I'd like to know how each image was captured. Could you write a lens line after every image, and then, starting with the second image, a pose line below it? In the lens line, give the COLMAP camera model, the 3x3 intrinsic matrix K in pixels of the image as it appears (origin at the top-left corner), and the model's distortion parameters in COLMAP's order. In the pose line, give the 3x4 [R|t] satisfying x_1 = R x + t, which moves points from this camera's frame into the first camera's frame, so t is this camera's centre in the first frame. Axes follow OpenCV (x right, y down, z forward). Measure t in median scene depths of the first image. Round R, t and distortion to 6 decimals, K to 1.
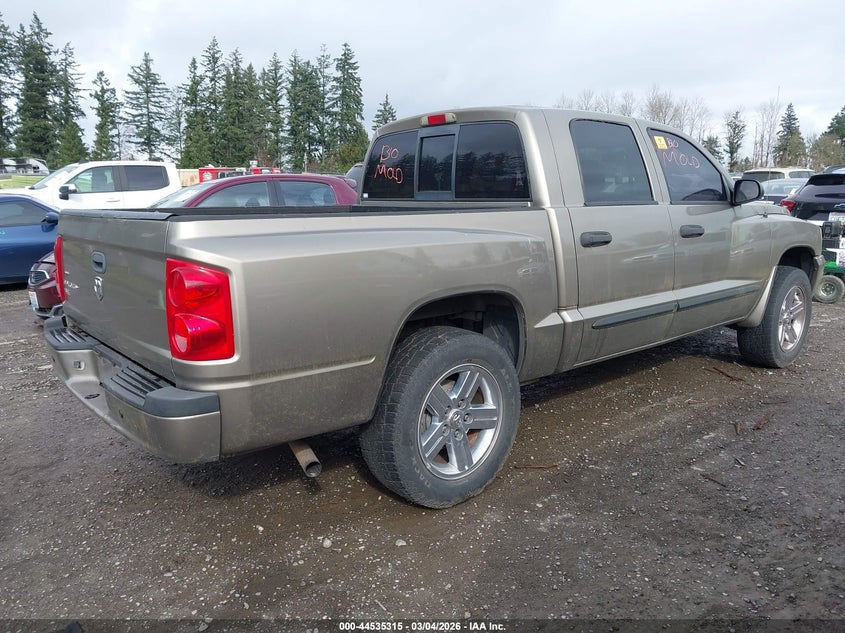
lens RADIAL K [[654.1, 0, 422.3], [0, 654.1, 317.6], [0, 0, 1]] dist [0.024485, -0.004898]
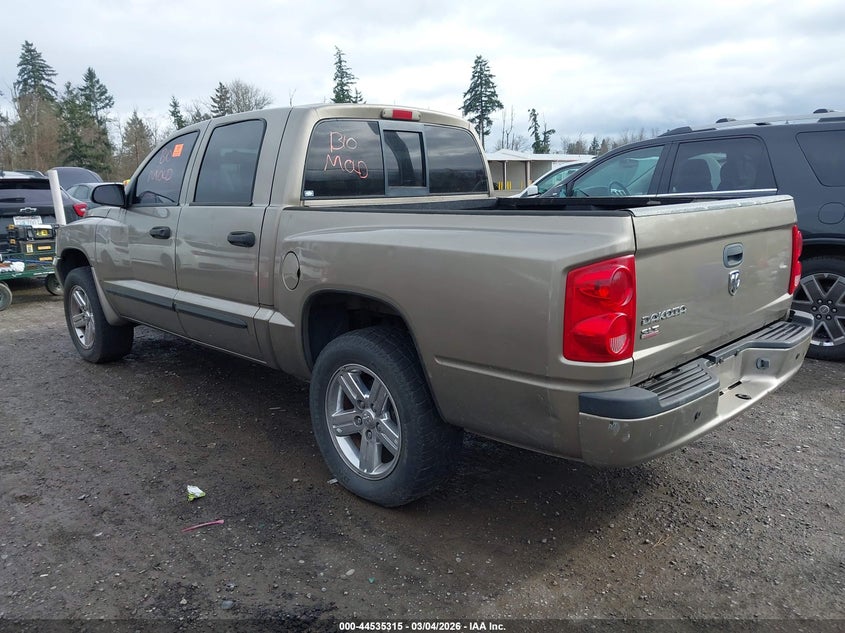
lens RADIAL K [[654.1, 0, 425.3], [0, 654.1, 322.0], [0, 0, 1]] dist [0.024485, -0.004898]
pose [[-0.083412, -0.191039, 0.978032, -0.774909], [0.200333, 0.958200, 0.204251, -0.152299], [-0.976171, 0.212969, -0.041654, 0.827462]]
